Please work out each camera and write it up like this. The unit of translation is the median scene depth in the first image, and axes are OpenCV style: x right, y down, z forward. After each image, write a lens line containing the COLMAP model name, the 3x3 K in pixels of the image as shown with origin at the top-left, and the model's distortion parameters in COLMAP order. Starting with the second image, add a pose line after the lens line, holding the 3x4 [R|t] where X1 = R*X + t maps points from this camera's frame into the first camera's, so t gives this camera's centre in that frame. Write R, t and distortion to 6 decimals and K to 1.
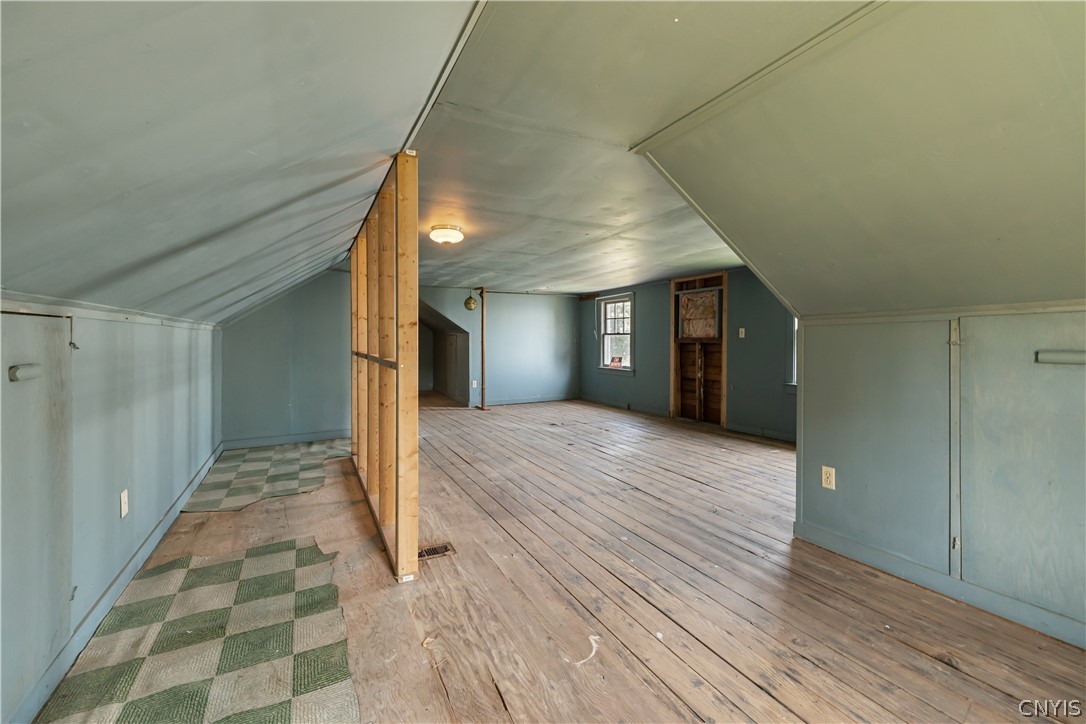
lens RADIAL K [[463.8, 0, 543.2], [0, 463.8, 350.3], [0, 0, 1]] dist [0.000214, 0.000086]
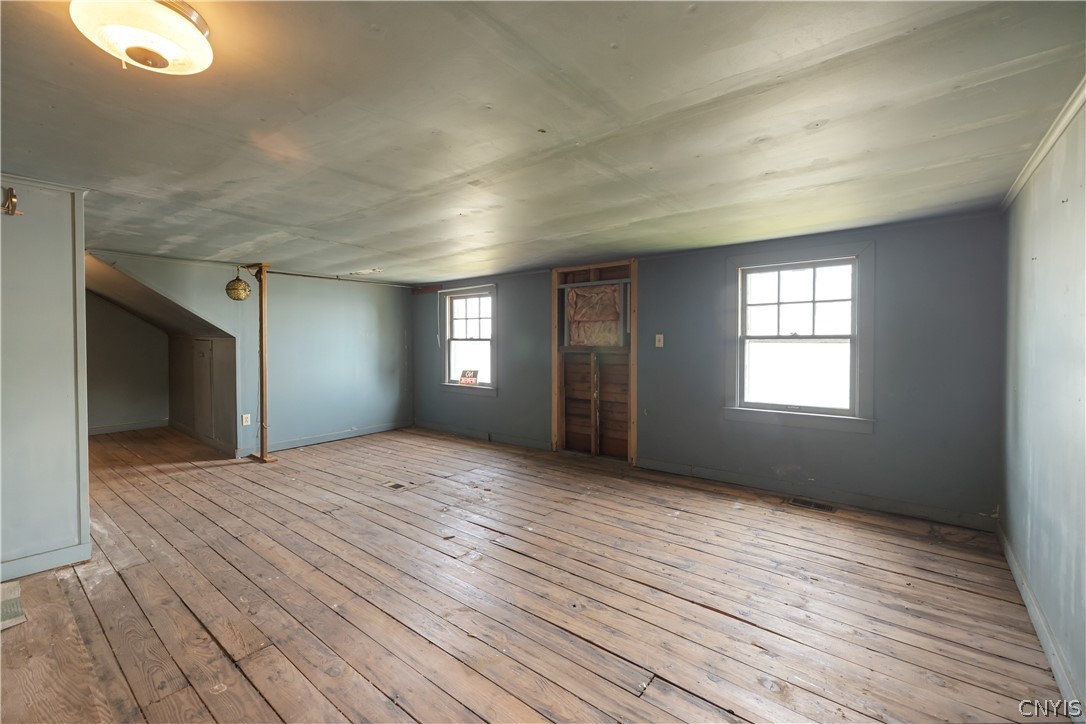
lens RADIAL K [[463.8, 0, 543.2], [0, 463.8, 350.3], [0, 0, 1]] dist [0.000214, 0.000086]
pose [[0.910352, -0.008381, 0.413751, -0.049713], [0.009684, 0.999953, -0.001053, -0.018404], [-0.413722, 0.004966, 0.910390, 0.313105]]
